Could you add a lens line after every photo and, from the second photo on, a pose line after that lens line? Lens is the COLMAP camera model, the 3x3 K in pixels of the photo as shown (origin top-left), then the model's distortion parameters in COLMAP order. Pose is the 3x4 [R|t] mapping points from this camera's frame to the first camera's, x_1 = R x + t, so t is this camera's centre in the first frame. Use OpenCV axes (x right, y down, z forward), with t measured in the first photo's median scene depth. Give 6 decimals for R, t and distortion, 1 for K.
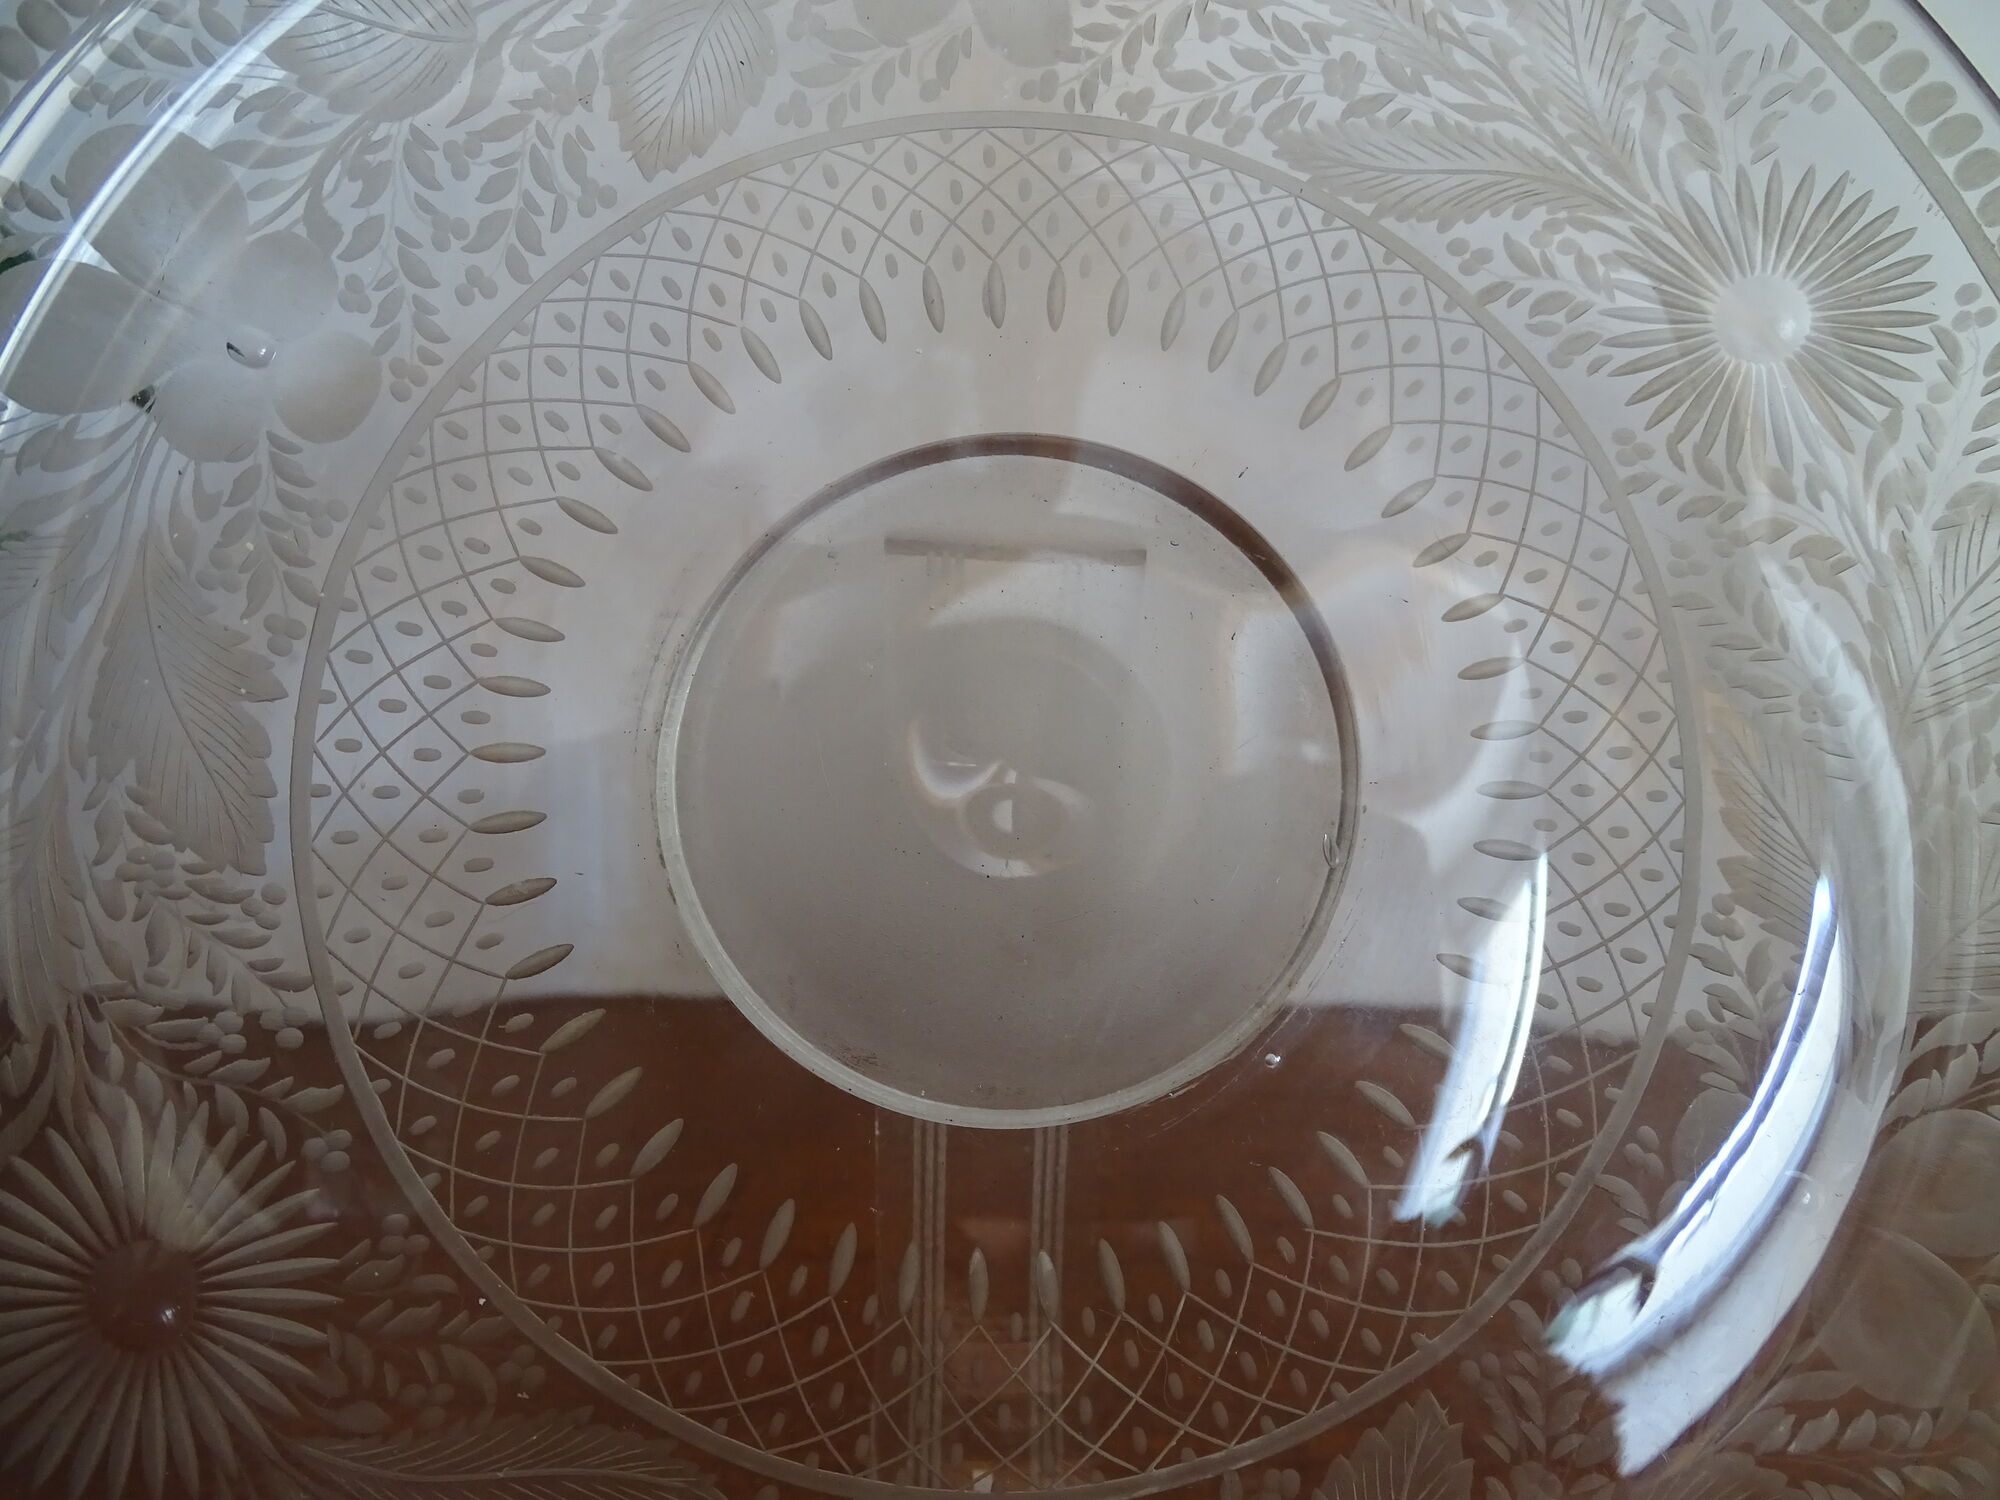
lens RADIAL K [[1426.4, 0, 1008.6], [0, 1426.4, 746.8], [0, 0, 1]] dist [0.004314, -0.006385]
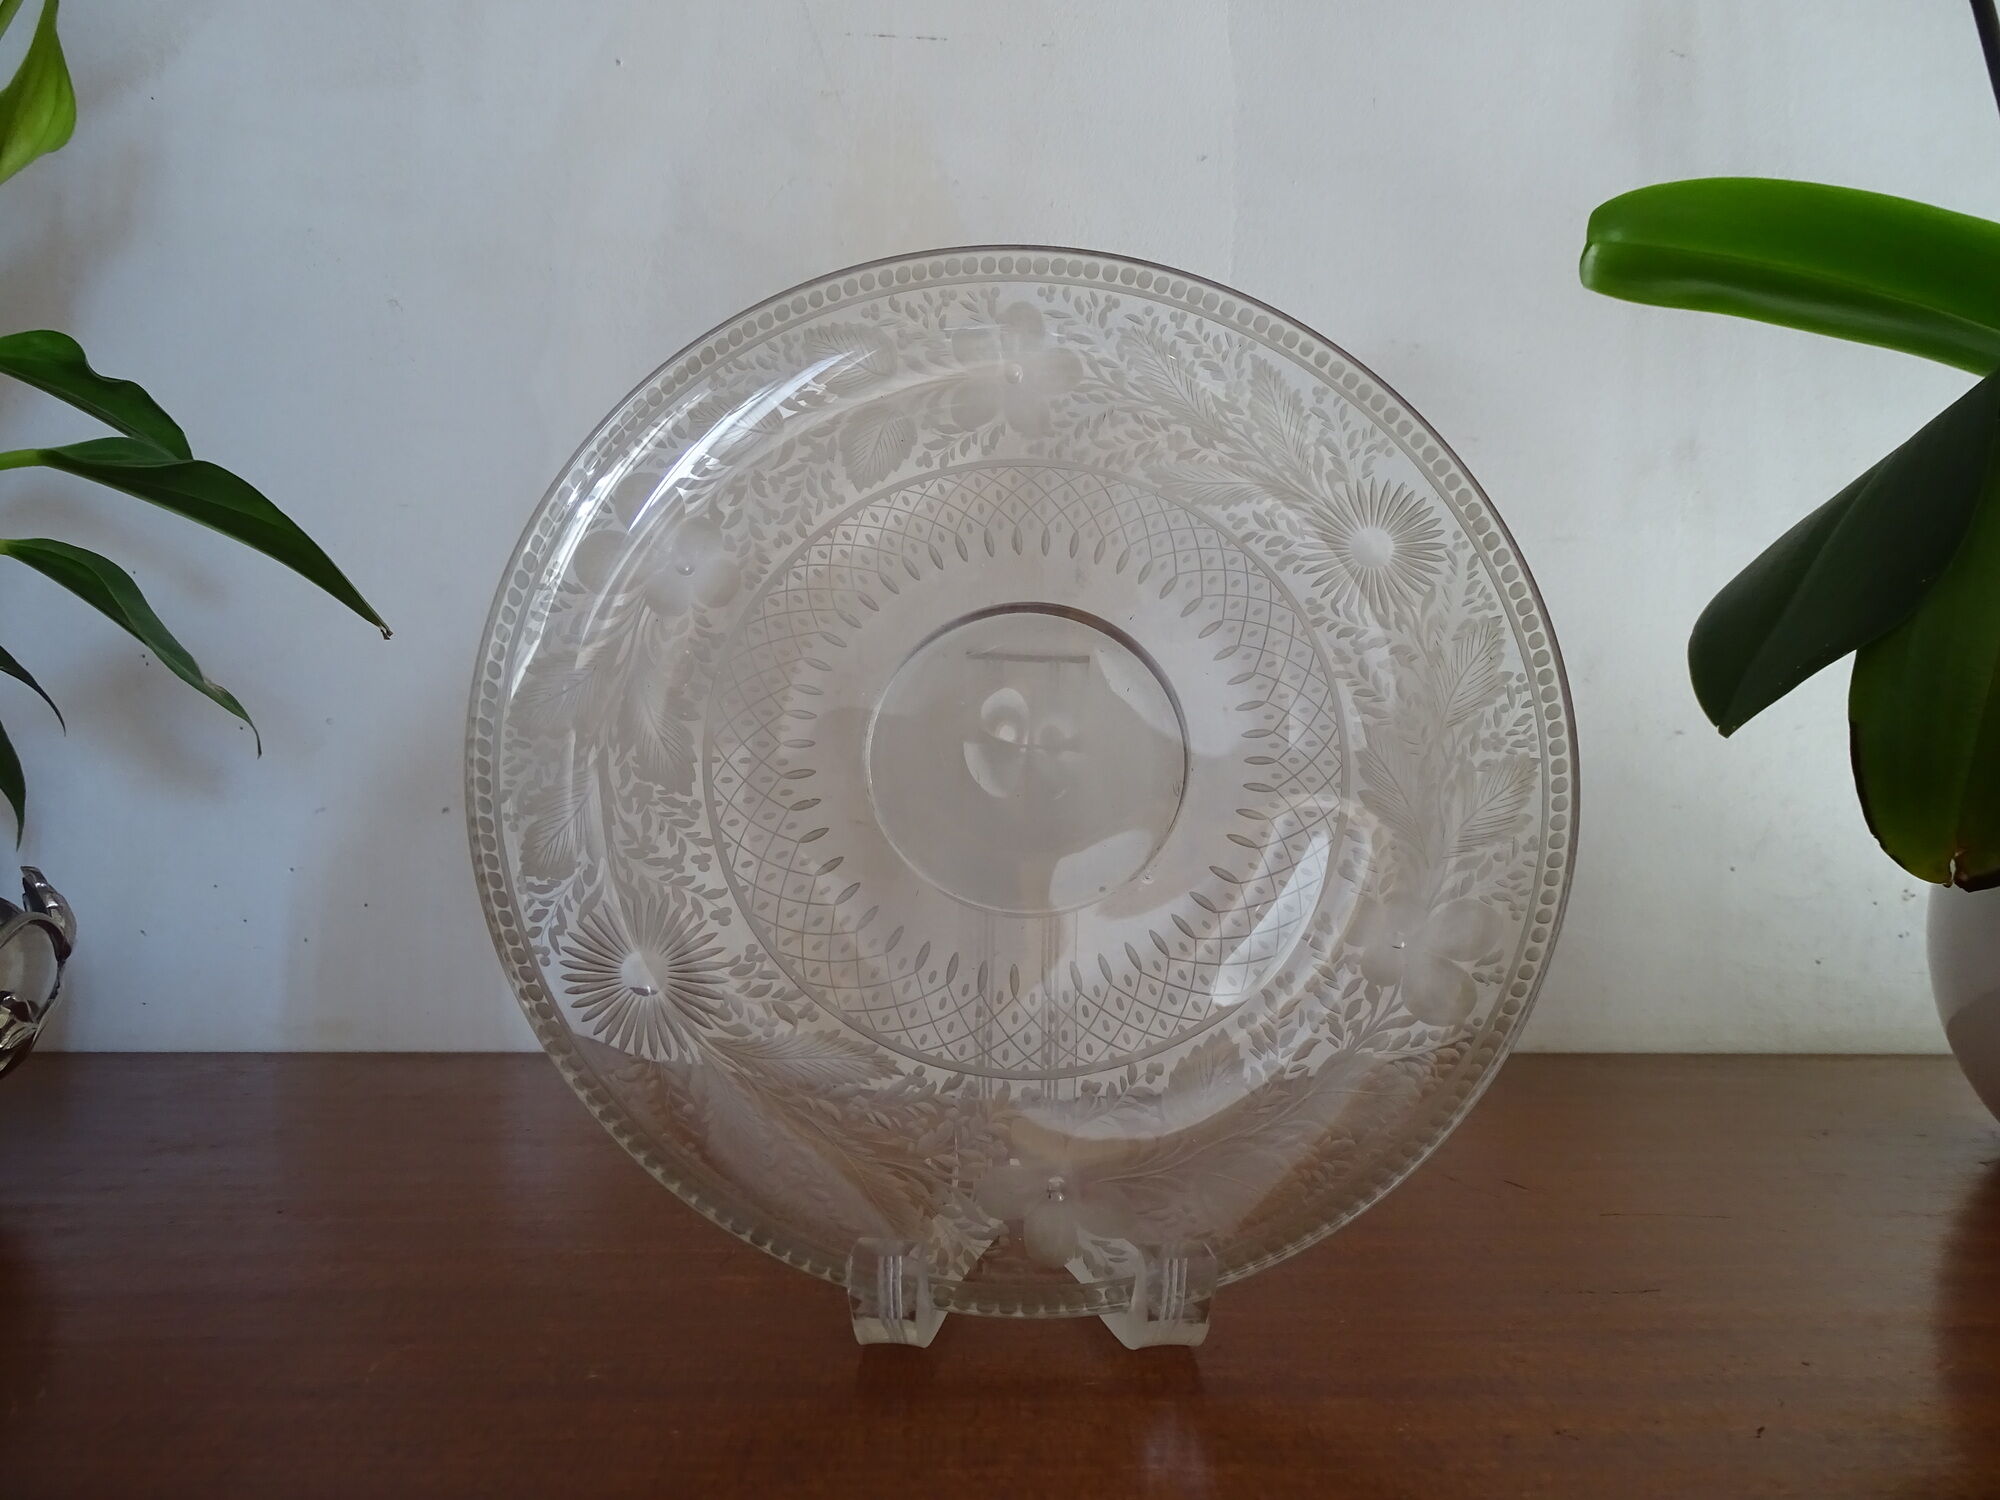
lens RADIAL K [[1426.4, 0, 989.3], [0, 1426.4, 757.9], [0, 0, 1]] dist [0.004314, -0.006385]
pose [[0.999881, -0.008872, -0.012636, -0.027960], [0.006806, 0.987885, -0.155040, 0.351092], [0.013858, 0.154935, 0.987827, -1.108179]]
